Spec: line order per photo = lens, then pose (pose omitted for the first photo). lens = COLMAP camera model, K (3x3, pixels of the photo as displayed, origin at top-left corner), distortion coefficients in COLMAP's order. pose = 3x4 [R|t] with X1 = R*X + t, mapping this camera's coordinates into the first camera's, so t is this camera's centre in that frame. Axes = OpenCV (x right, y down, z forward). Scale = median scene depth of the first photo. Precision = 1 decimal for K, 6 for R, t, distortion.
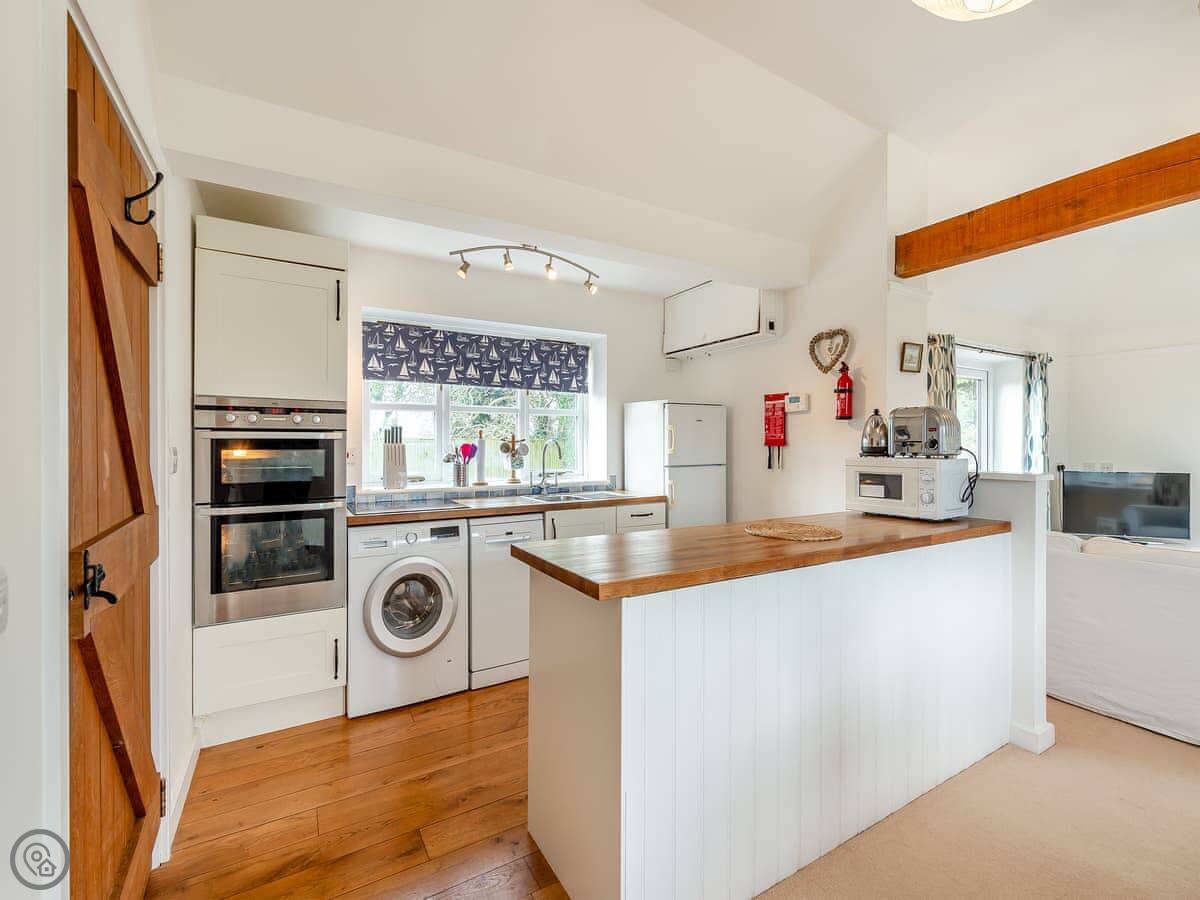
lens RADIAL K [[512.4, 0, 598.8], [0, 512.4, 447.1], [0, 0, 1]] dist [0.000629, -0.000451]
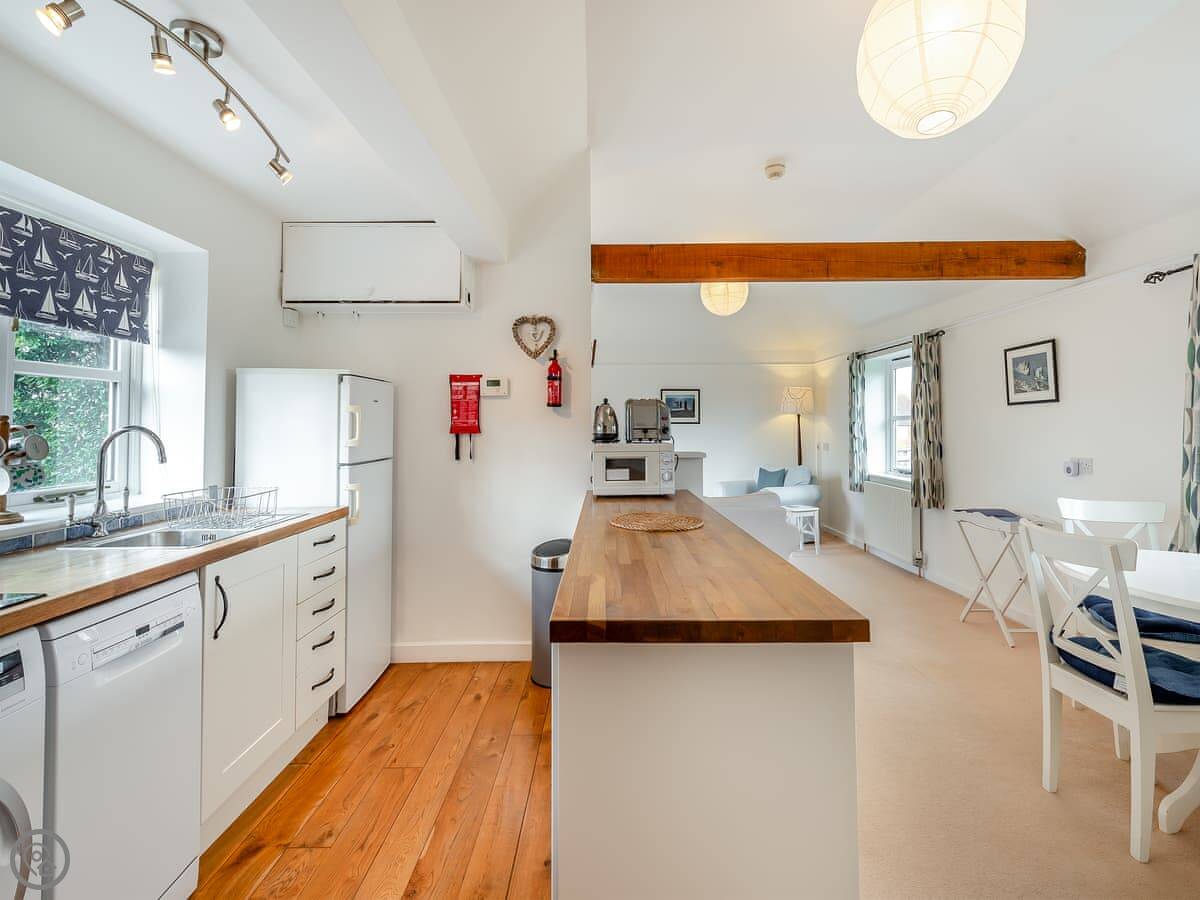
lens RADIAL K [[530.4, 0, 595.2], [0, 530.4, 413.1], [0, 0, 1]] dist [0.001104, -0.000546]
pose [[0.508992, 0.022465, 0.860478, -0.366851], [0.010754, 0.999415, -0.032454, -0.006174], [-0.860704, 0.025772, 0.508453, 0.385970]]
